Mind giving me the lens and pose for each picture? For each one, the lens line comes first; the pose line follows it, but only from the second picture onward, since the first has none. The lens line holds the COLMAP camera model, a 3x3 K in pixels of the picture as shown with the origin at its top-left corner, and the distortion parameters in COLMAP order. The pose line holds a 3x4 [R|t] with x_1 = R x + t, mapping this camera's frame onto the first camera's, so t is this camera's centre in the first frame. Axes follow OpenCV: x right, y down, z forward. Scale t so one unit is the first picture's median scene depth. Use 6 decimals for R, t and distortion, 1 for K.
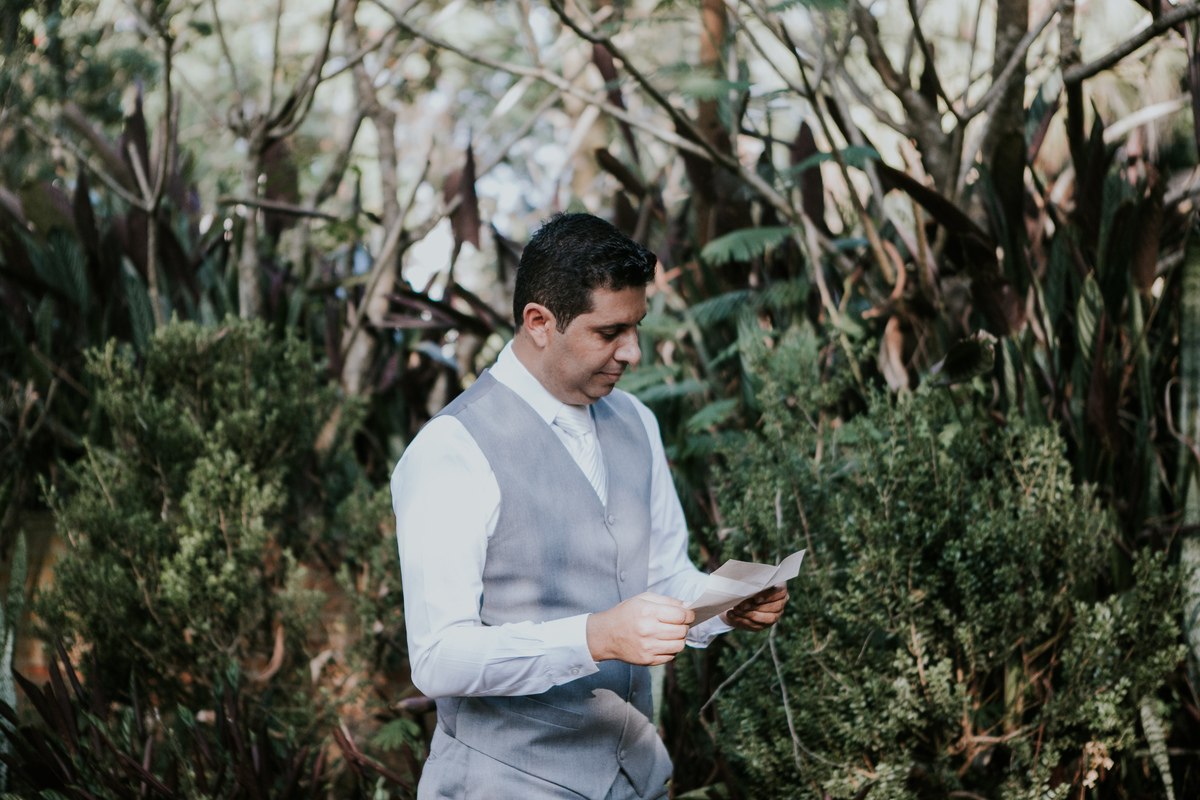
lens RADIAL K [[2340.4, 0, 607.7], [0, 2340.4, 390.5], [0, 0, 1]] dist [0.203222, 0.000000]
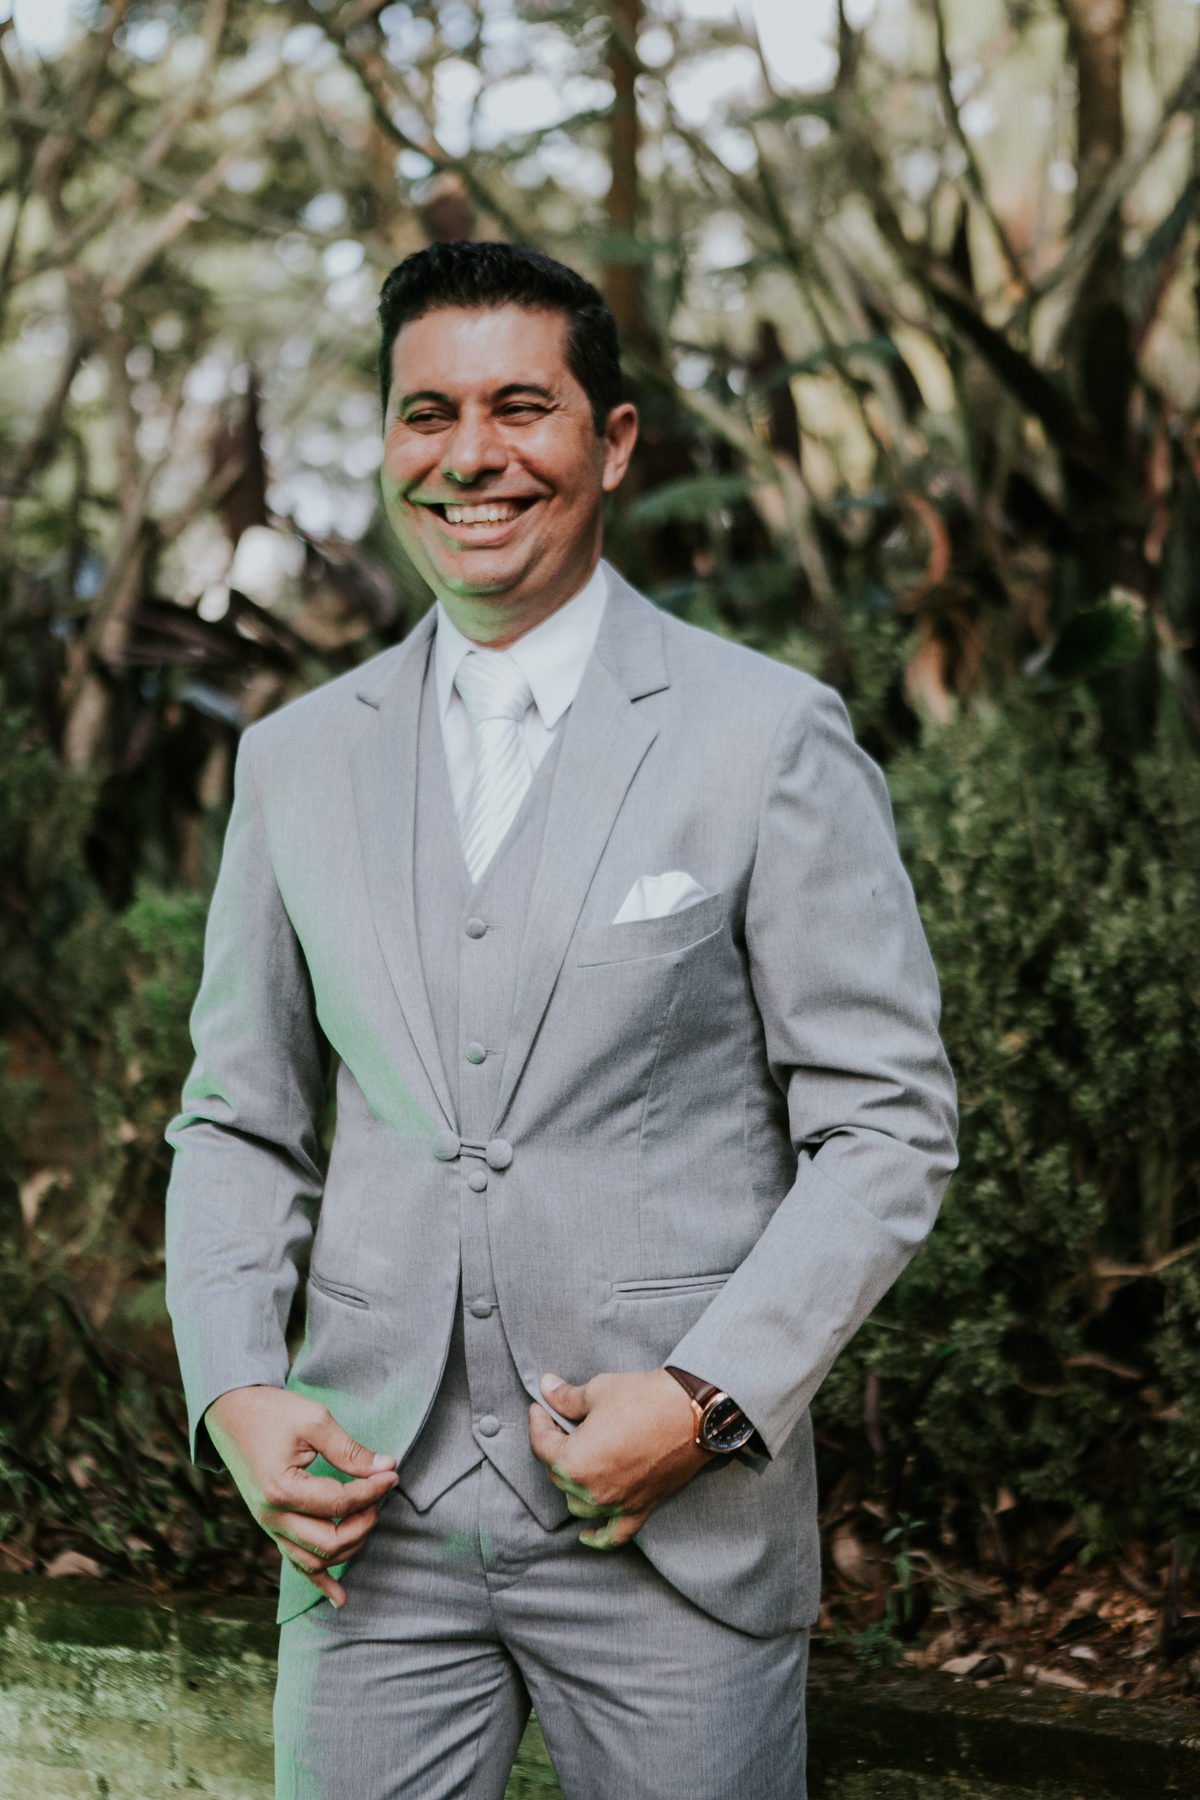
lens RADIAL K [[3205.3, 0, 594.4], [0, 3205.3, 904.7], [0, 0, 1]] dist [0.102575, 0.000000]
pose [[0.998578, -0.034557, 0.040587, -0.007964], [0.033333, 0.998980, 0.030454, 0.022639], [-0.041598, -0.029058, 0.998712, 0.177553]]
